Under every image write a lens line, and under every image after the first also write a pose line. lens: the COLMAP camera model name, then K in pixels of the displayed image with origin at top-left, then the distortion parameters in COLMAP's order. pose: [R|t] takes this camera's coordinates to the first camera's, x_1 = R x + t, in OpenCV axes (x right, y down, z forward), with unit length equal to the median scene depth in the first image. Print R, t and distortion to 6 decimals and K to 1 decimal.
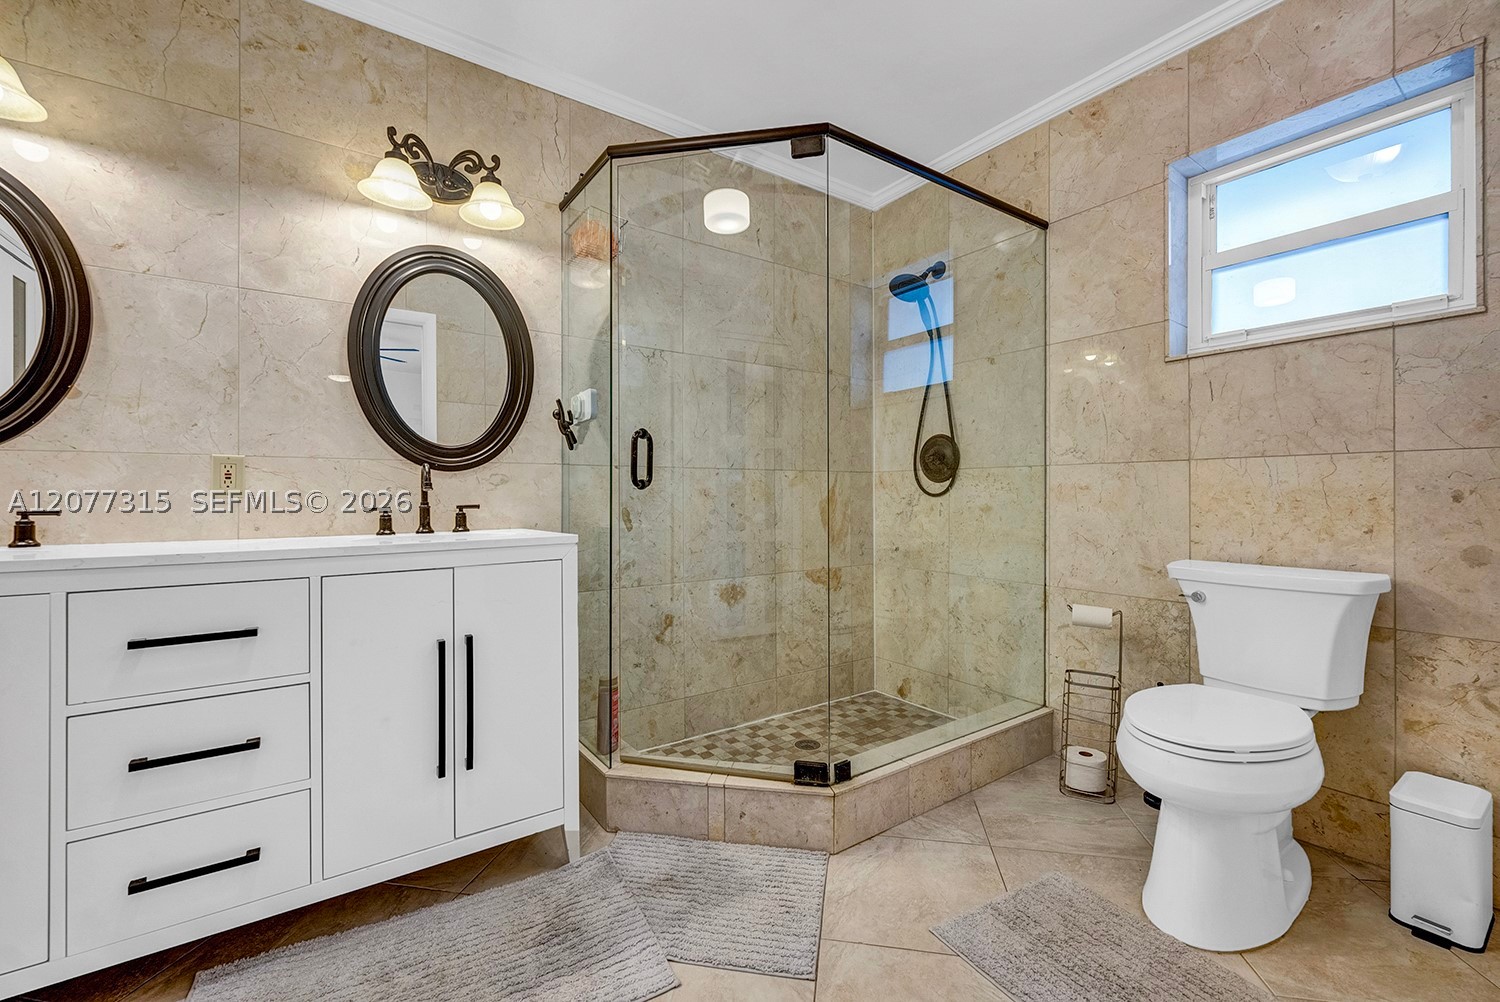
lens RADIAL K [[618.1, 0, 750.3], [0, 618.1, 490.3], [0, 0, 1]] dist [-0.001531, -0.000313]
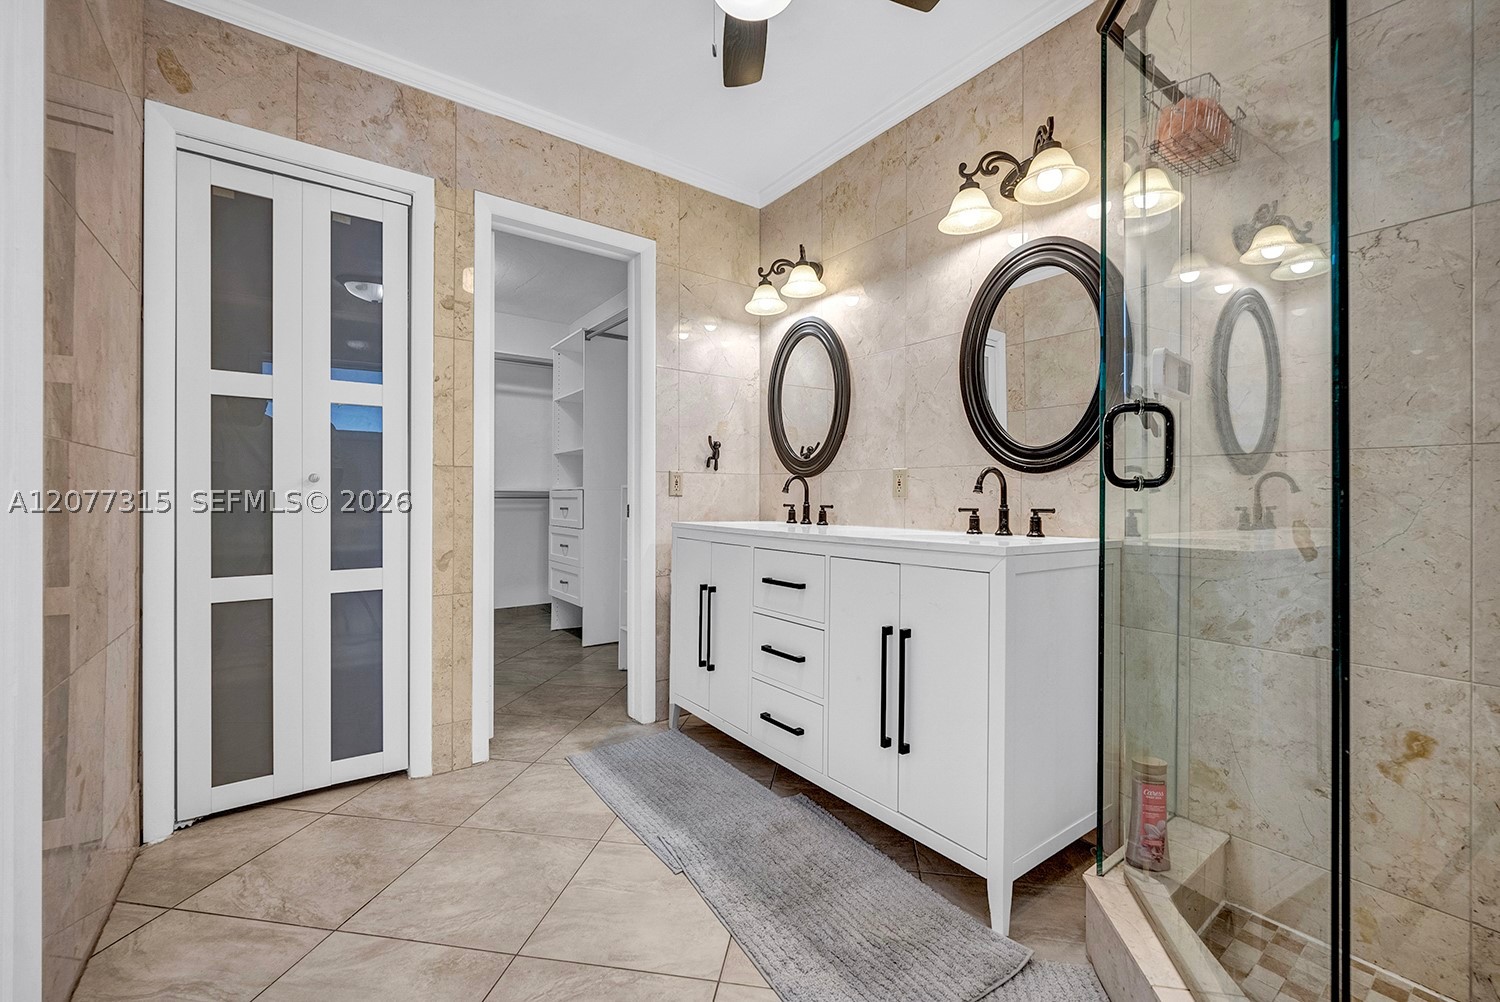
lens RADIAL K [[618.1, 0, 750.3], [0, 618.1, 490.3], [0, 0, 1]] dist [-0.001531, -0.000313]
pose [[0.015300, -0.010736, -0.999825, 0.509429], [-0.000593, 0.999942, -0.010746, 0.007206], [0.999883, 0.000757, 0.015292, 0.598718]]
